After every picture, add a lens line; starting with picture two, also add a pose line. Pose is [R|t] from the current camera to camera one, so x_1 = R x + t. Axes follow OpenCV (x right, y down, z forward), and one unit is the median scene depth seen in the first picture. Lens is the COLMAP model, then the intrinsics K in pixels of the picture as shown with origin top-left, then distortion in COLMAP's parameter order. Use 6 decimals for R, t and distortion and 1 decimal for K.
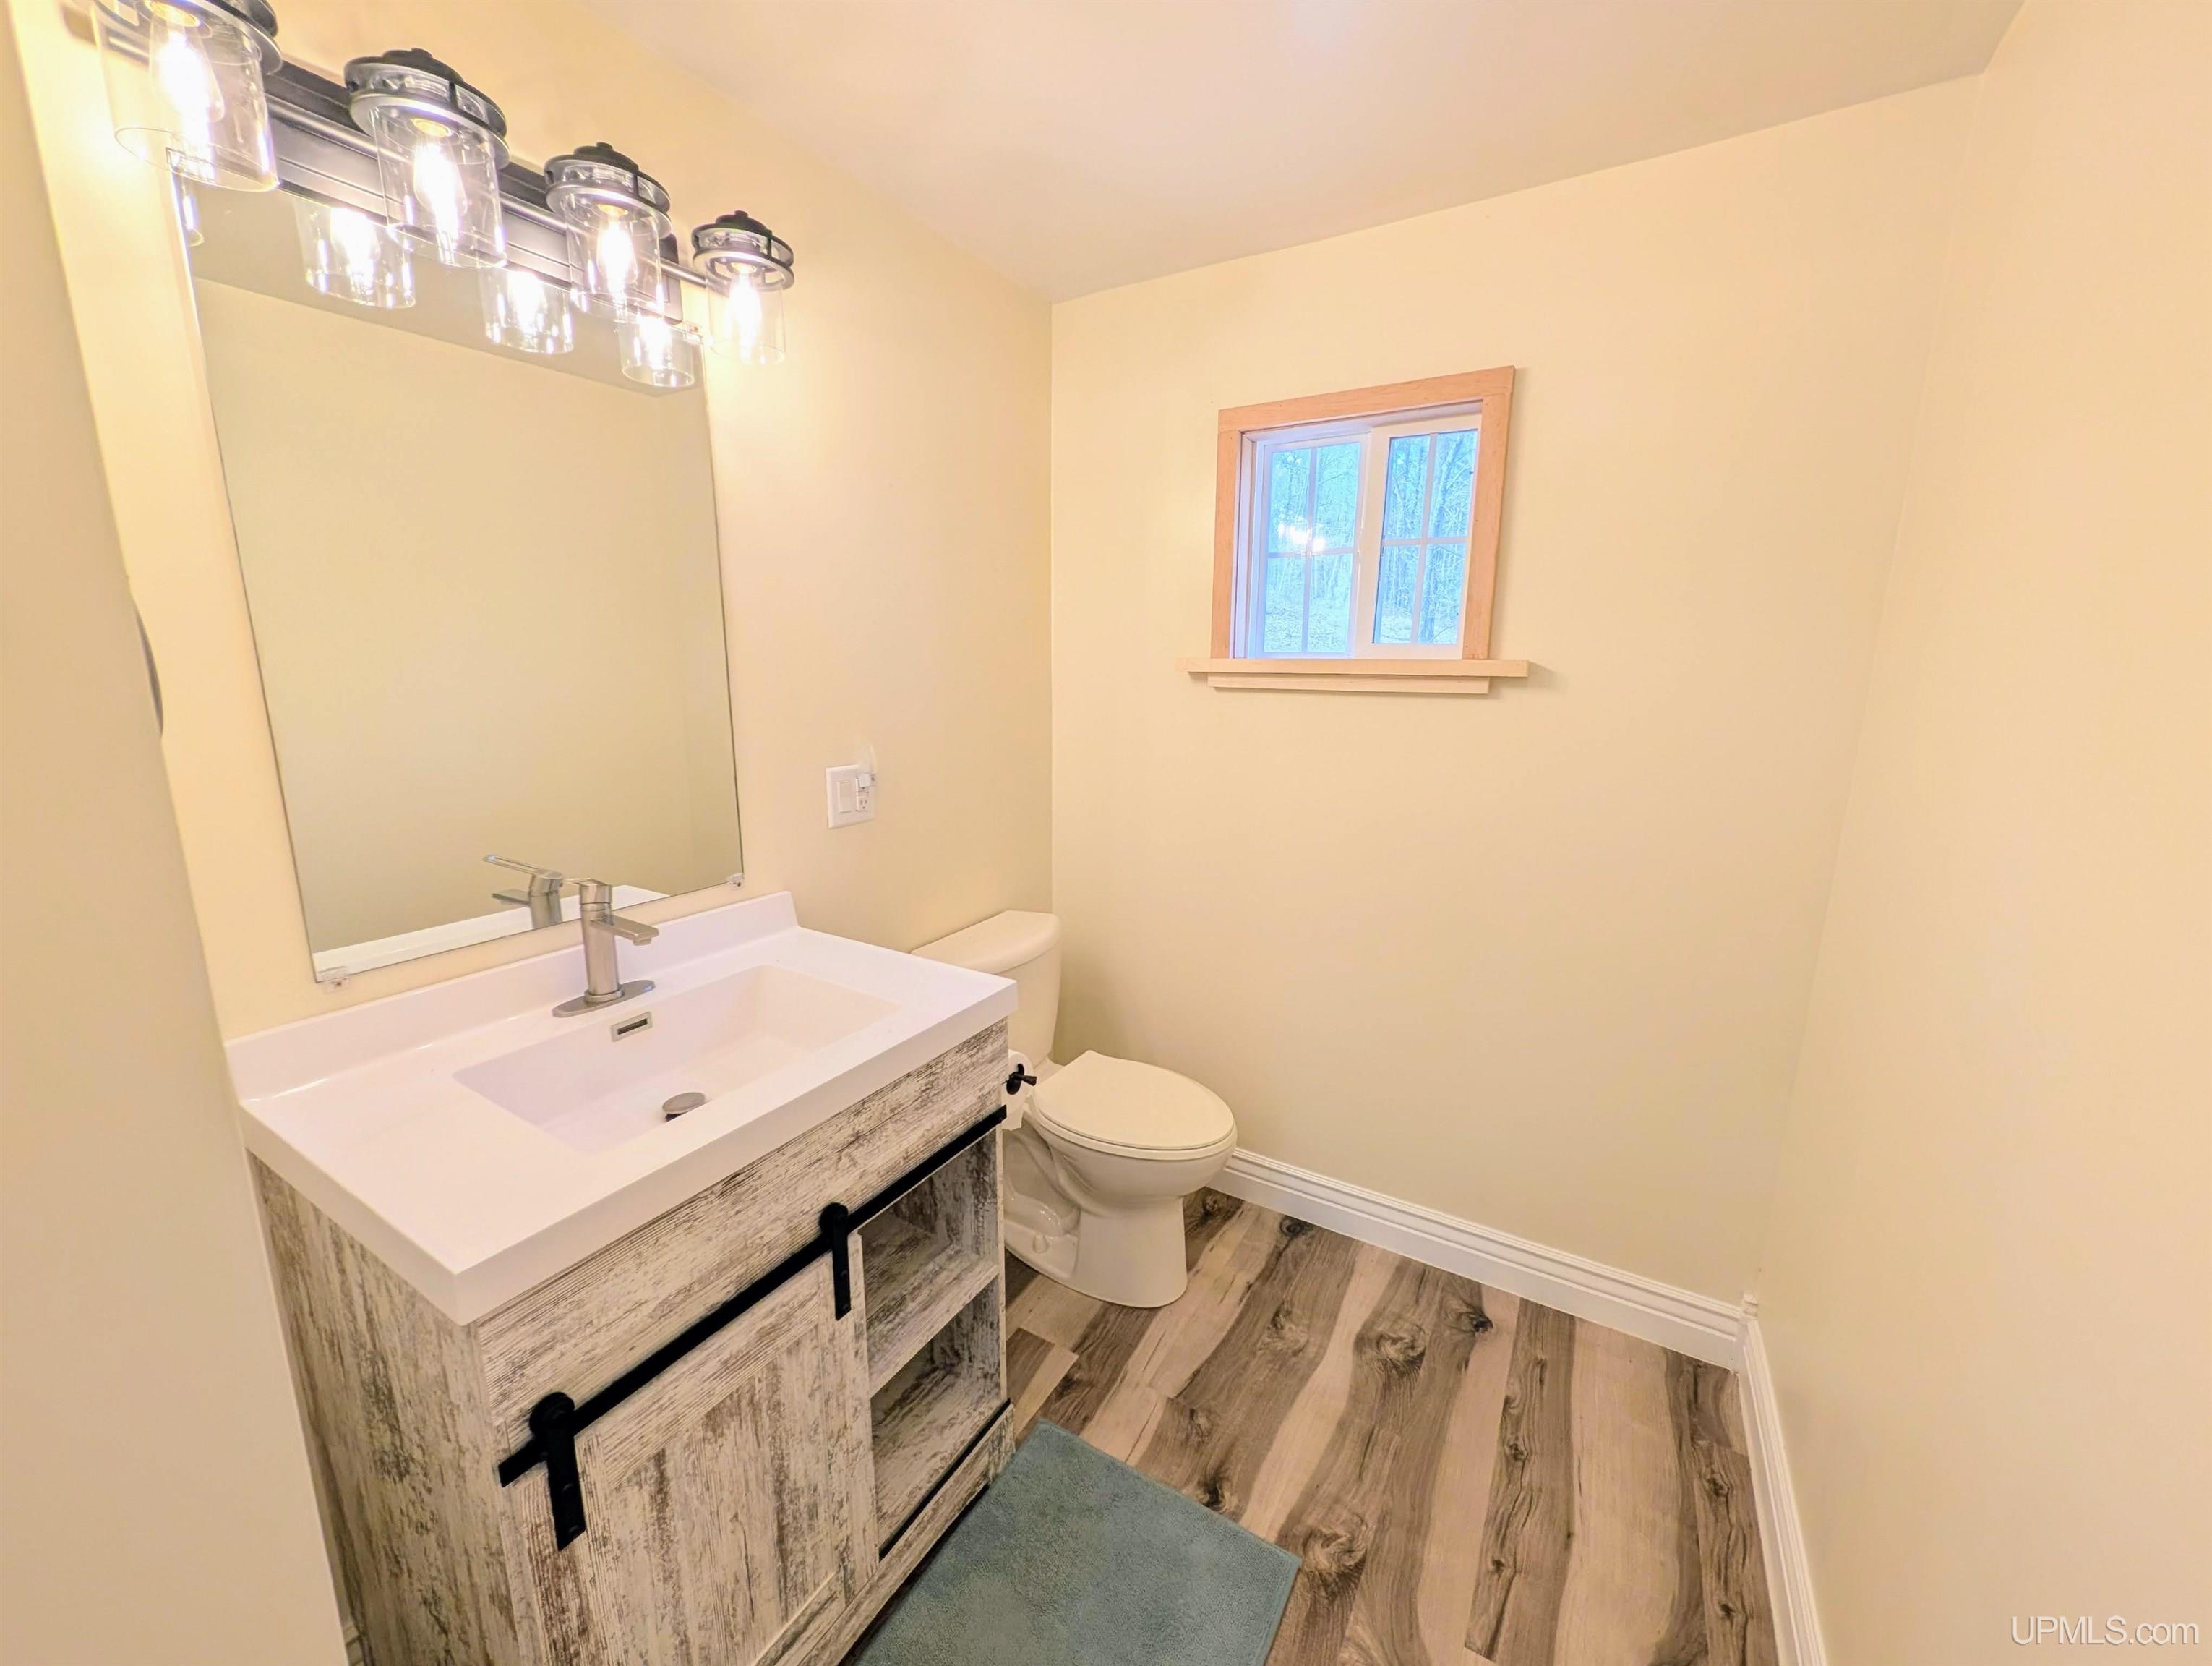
lens RADIAL K [[857.5, 0, 1104.9], [0, 857.5, 830.4], [0, 0, 1]] dist [0.001535, 0.000020]
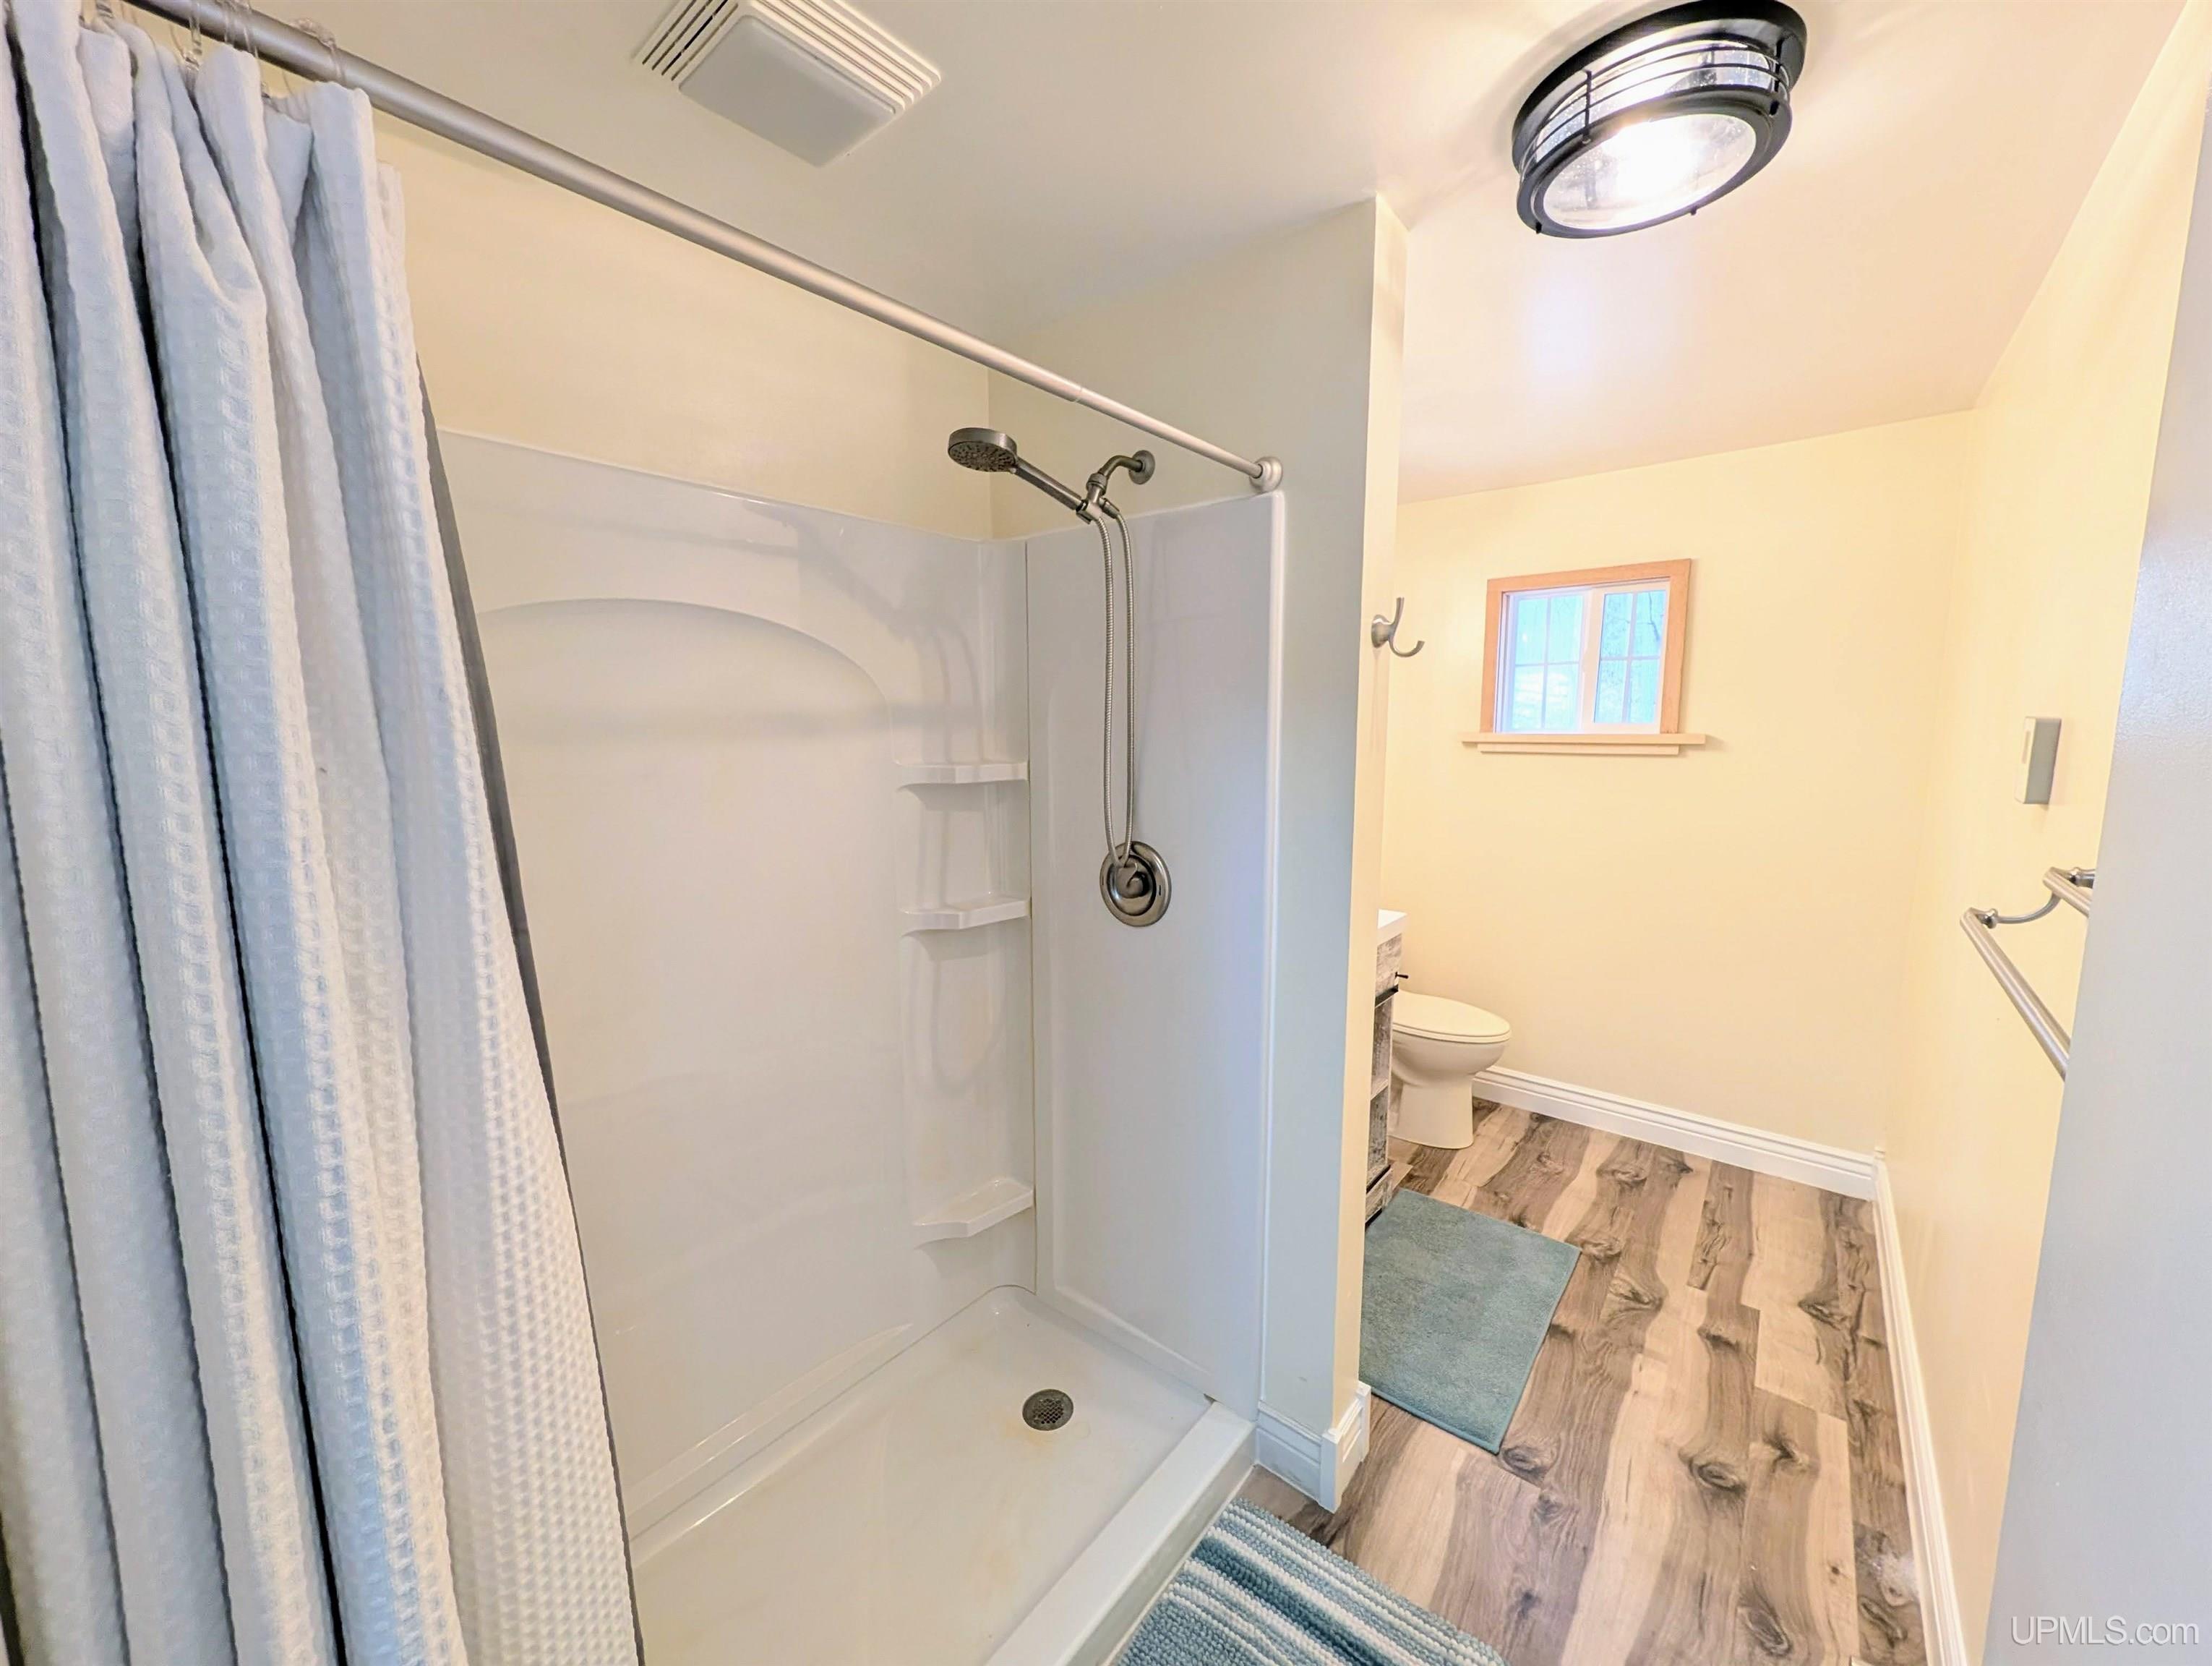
lens RADIAL K [[857.5, 0, 1105.6], [0, 857.5, 833.3], [0, 0, 1]] dist [0.001535, 0.000020]
pose [[0.989729, 0.005271, -0.142856, -0.377163], [-0.014922, 0.997670, -0.066573, 0.108282], [0.142172, 0.068021, 0.987502, -0.713545]]
